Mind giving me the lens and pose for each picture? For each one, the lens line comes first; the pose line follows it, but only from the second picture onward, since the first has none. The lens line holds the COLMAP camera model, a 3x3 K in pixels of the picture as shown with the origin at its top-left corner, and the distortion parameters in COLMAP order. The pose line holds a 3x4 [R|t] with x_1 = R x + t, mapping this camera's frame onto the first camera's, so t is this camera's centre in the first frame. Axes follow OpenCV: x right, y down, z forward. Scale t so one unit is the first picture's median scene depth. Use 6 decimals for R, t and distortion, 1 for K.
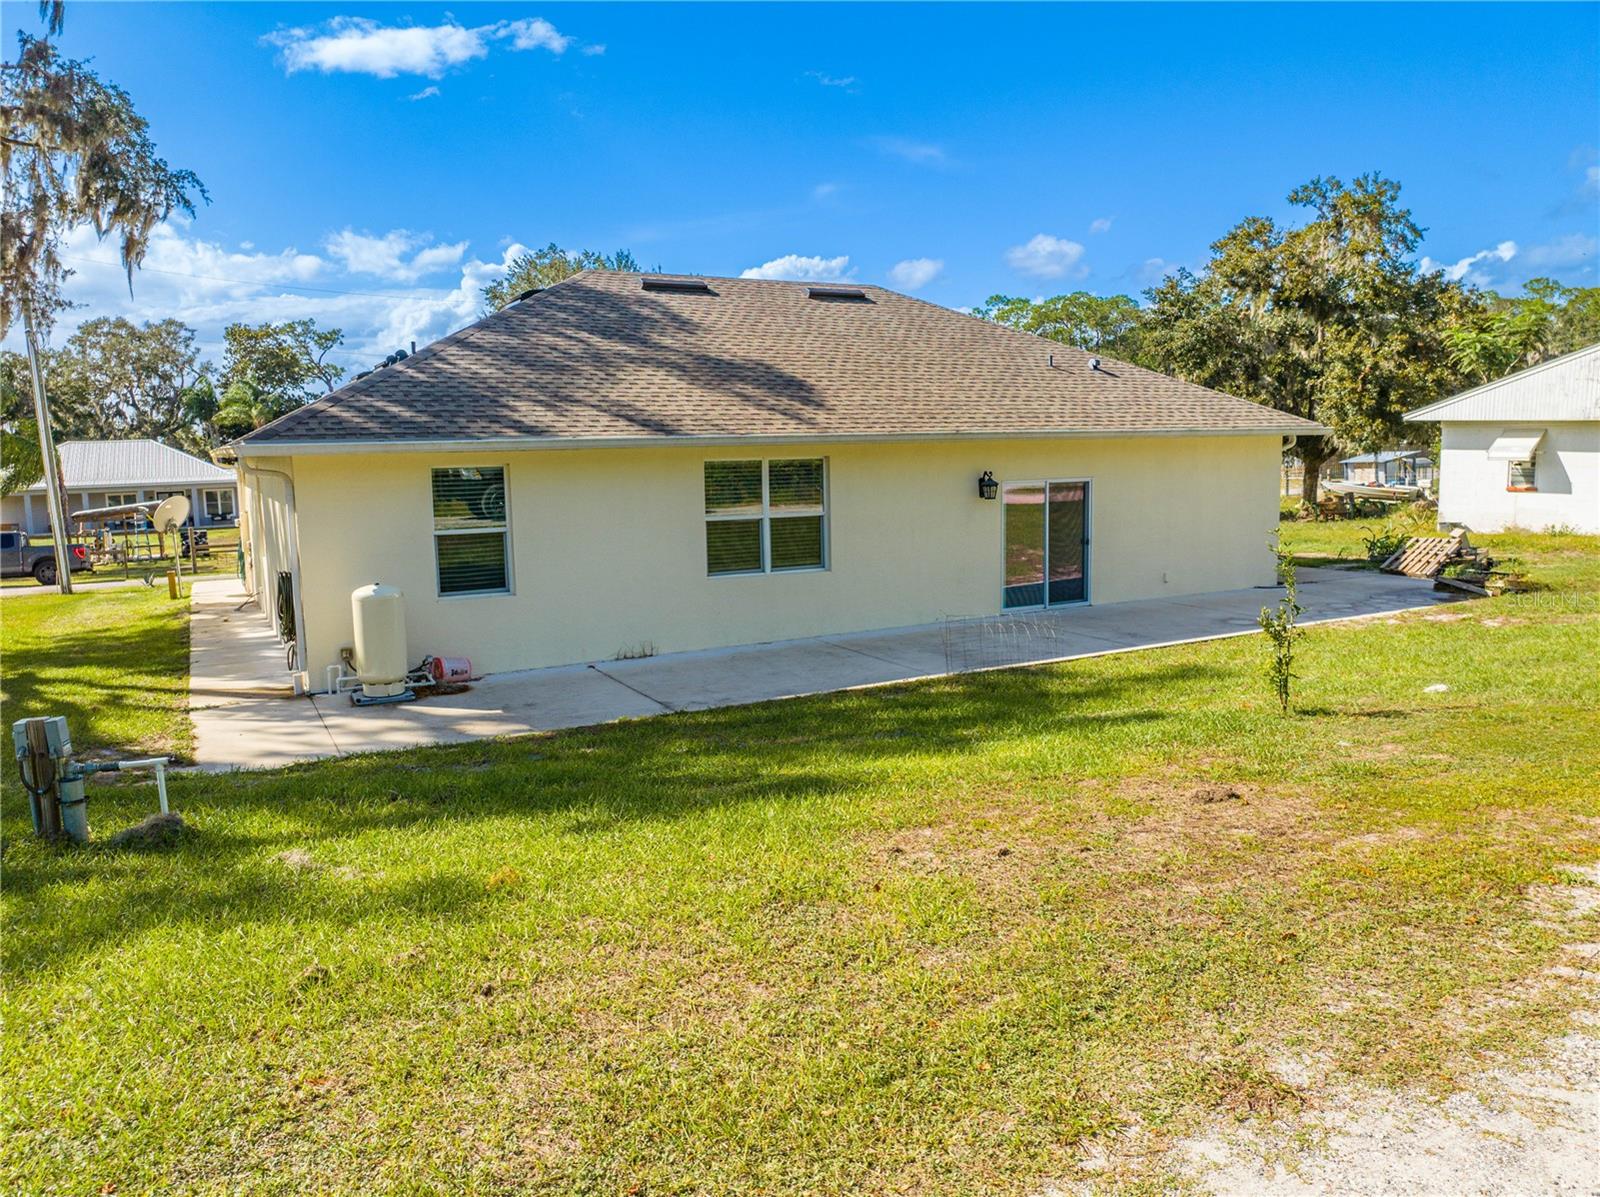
lens RADIAL K [[1114.4, 0, 777.8], [0, 1114.4, 619.9], [0, 0, 1]] dist [-0.025229, 0.002439]
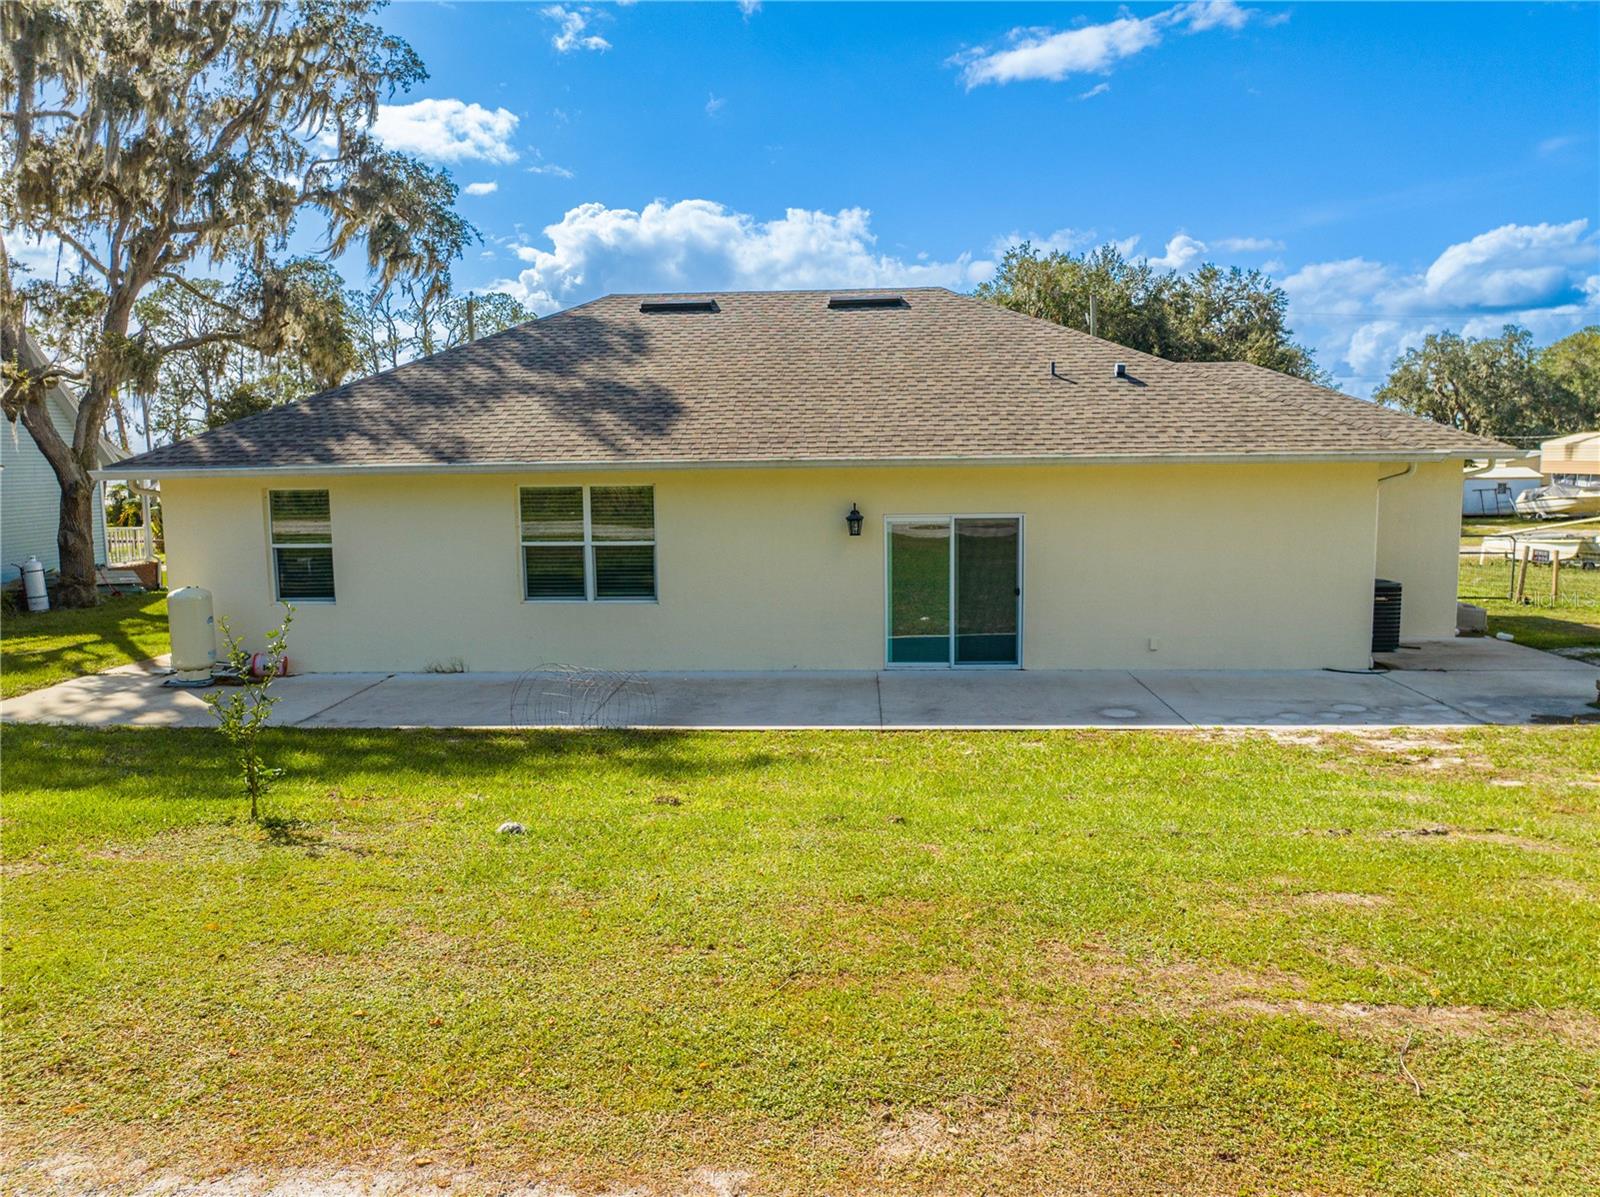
lens RADIAL K [[1151.1, 0, 800.0], [0, 1151.1, 598.5], [0, 0, 1]] dist [-0.026186, 0.000472]
pose [[0.860537, 0.071440, -0.504354, 0.598320], [-0.083129, 0.996539, -0.000680, -0.053482], [0.502560, 0.042512, 0.863497, 0.199314]]
